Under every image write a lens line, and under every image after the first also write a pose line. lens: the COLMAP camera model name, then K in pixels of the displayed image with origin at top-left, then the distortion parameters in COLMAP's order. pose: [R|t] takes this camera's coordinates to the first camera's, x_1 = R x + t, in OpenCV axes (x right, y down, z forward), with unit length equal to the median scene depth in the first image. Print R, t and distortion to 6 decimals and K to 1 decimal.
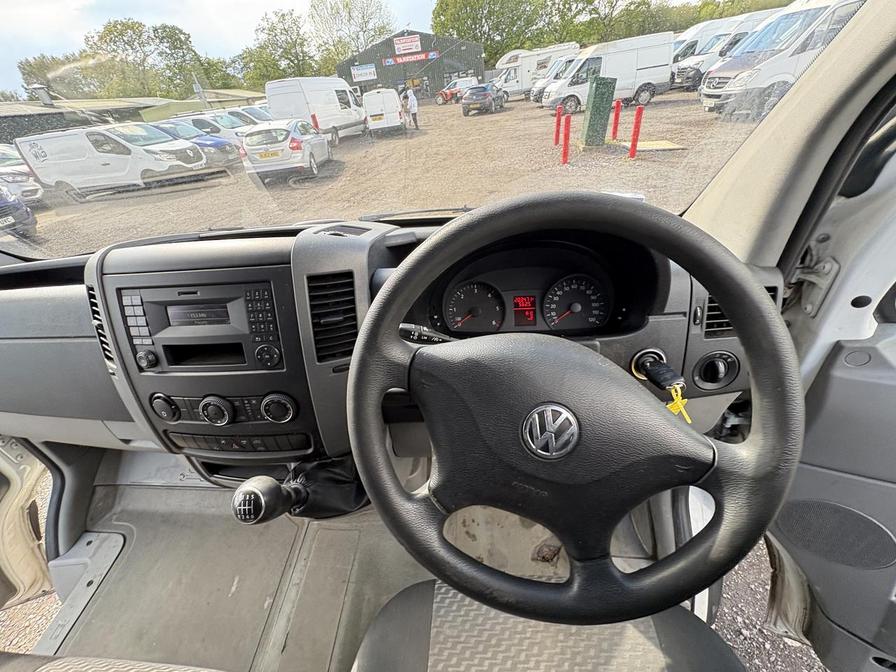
lens RADIAL K [[356.9, 0, 449.7], [0, 356.9, 333.1], [0, 0, 1]] dist [0.002661, -0.000448]
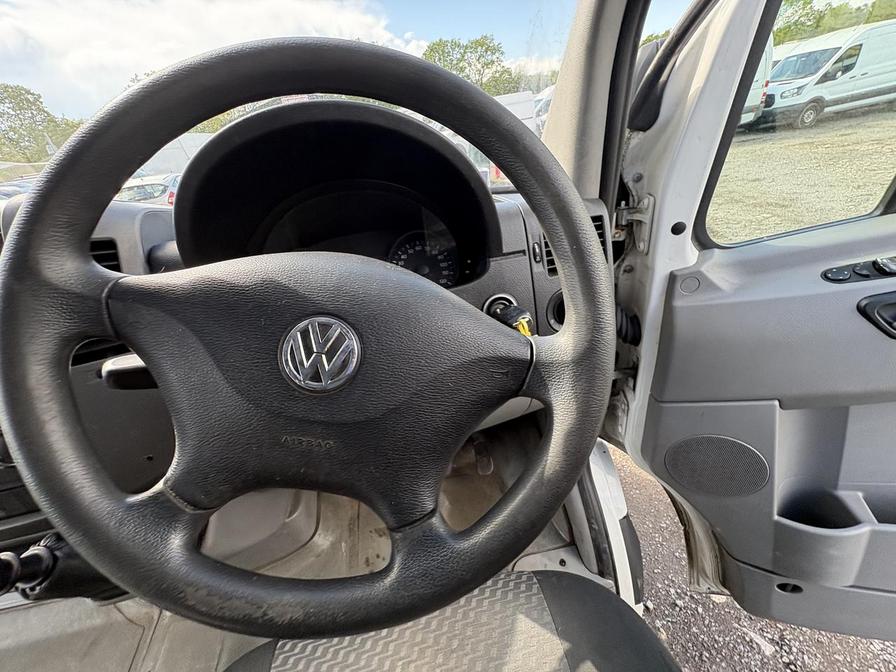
lens RADIAL K [[356.9, 0, 449.9], [0, 356.9, 332.7], [0, 0, 1]] dist [0.002661, -0.000448]
pose [[0.968398, -0.136714, 0.208602, 0.127334], [0.159293, 0.982600, -0.095512, 0.112951], [-0.191915, 0.125722, 0.973326, 0.076575]]
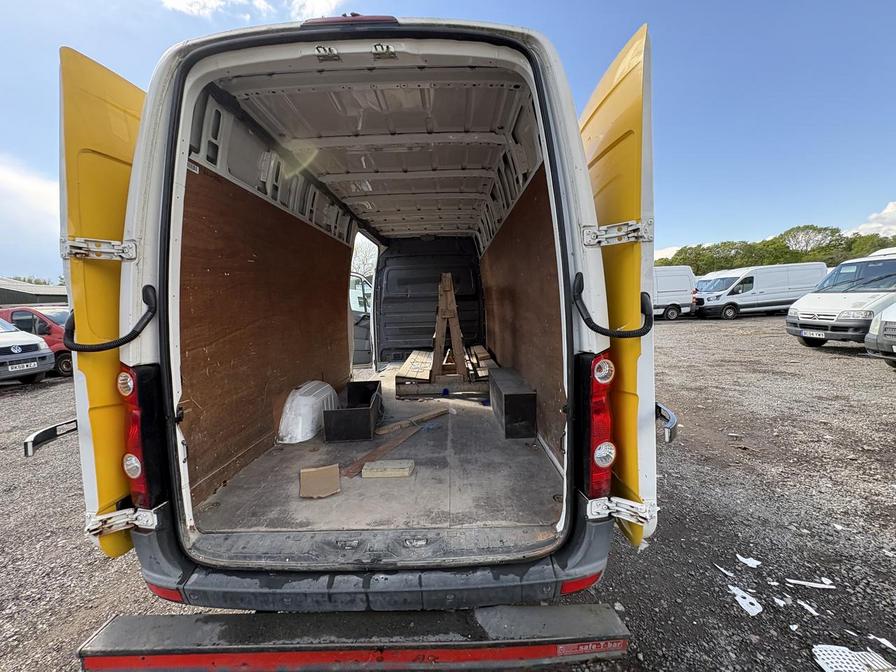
lens RADIAL K [[356.9, 0, 446.8], [0, 356.9, 338.9], [0, 0, 1]] dist [0.002661, -0.000448]
pose [[0.995350, 0.058617, 0.076435, -0.601713], [-0.014100, 0.873639, -0.486370, 3.792145], [-0.095286, 0.483031, 0.870403, -5.026829]]
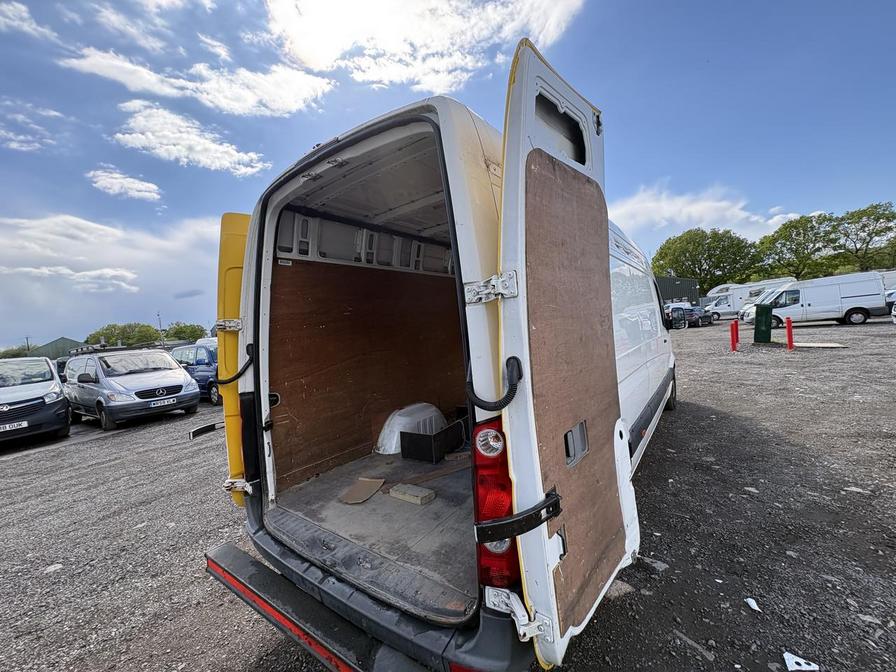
lens RADIAL K [[356.9, 0, 448.4], [0, 356.9, 339.3], [0, 0, 1]] dist [0.002661, -0.000448]
pose [[0.851805, 0.053761, -0.521094, 0.586101], [-0.304082, 0.860728, -0.408266, 3.470258], [0.426571, 0.506219, 0.749520, -4.984657]]
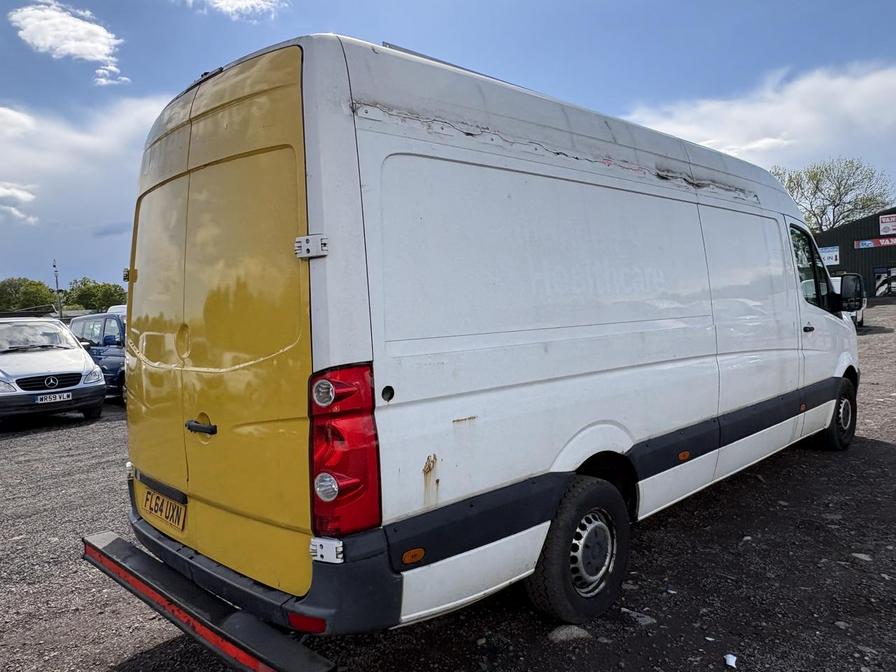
lens RADIAL K [[668.5, 0, 448.8], [0, 668.5, 338.0], [0, 0, 1]] dist [0.012650, -0.013781]
pose [[0.761943, 0.098814, -0.640062, 1.866797], [-0.395161, 0.853941, -0.338575, 3.681726], [0.513119, 0.510902, 0.689701, -5.304885]]
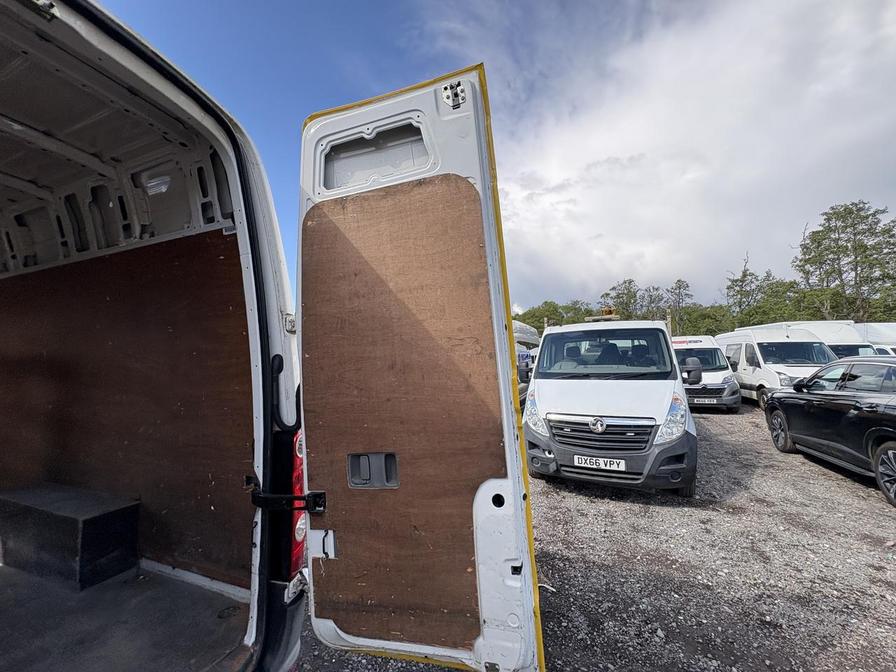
lens RADIAL K [[356.9, 0, 452.6], [0, 356.9, 338.9], [0, 0, 1]] dist [0.002661, -0.000448]
pose [[0.287501, 0.165361, 0.943398, -1.172292], [0.531459, 0.791891, -0.300766, 3.665601], [-0.796803, 0.587848, 0.139787, -4.816235]]
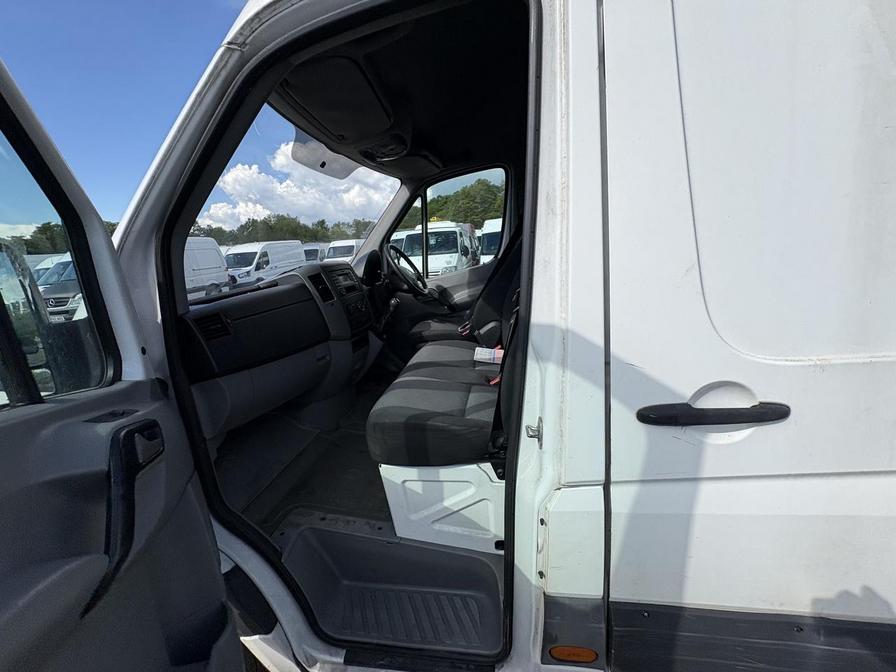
lens RADIAL K [[356.9, 0, 448.5], [0, 356.9, 334.6], [0, 0, 1]] dist [0.002661, -0.000448]
pose [[0.069995, -0.139297, 0.987774, -2.149517], [0.632388, 0.771999, 0.064056, 0.444178], [-0.771483, 0.620173, 0.142125, 0.008460]]
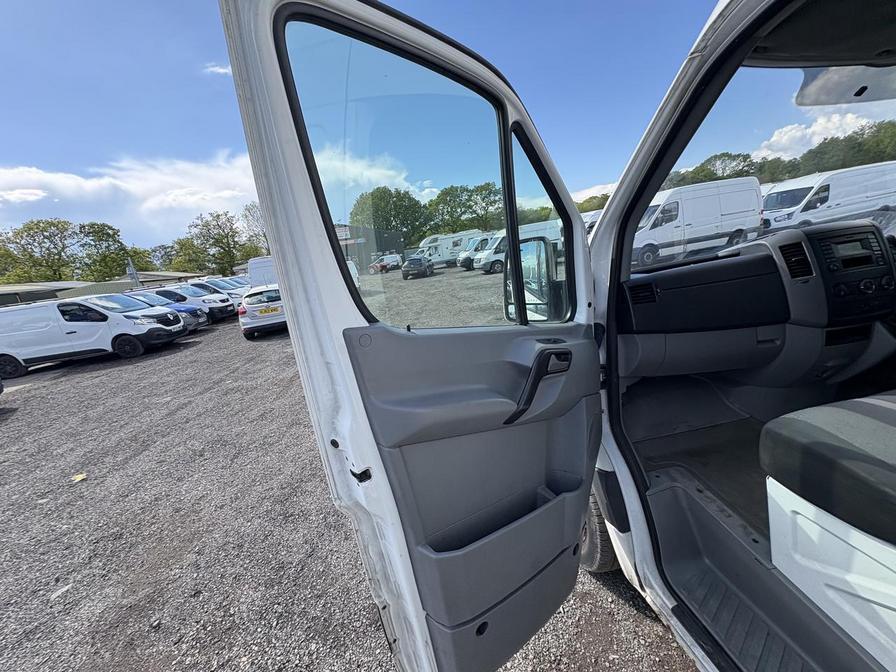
lens RADIAL K [[356.9, 0, 448.4], [0, 356.9, 334.7], [0, 0, 1]] dist [0.002661, -0.000448]
pose [[0.969973, -0.079843, 0.229732, -2.167160], [0.164200, 0.911794, -0.376391, 0.563631], [-0.179416, 0.402811, 0.897526, -0.294079]]
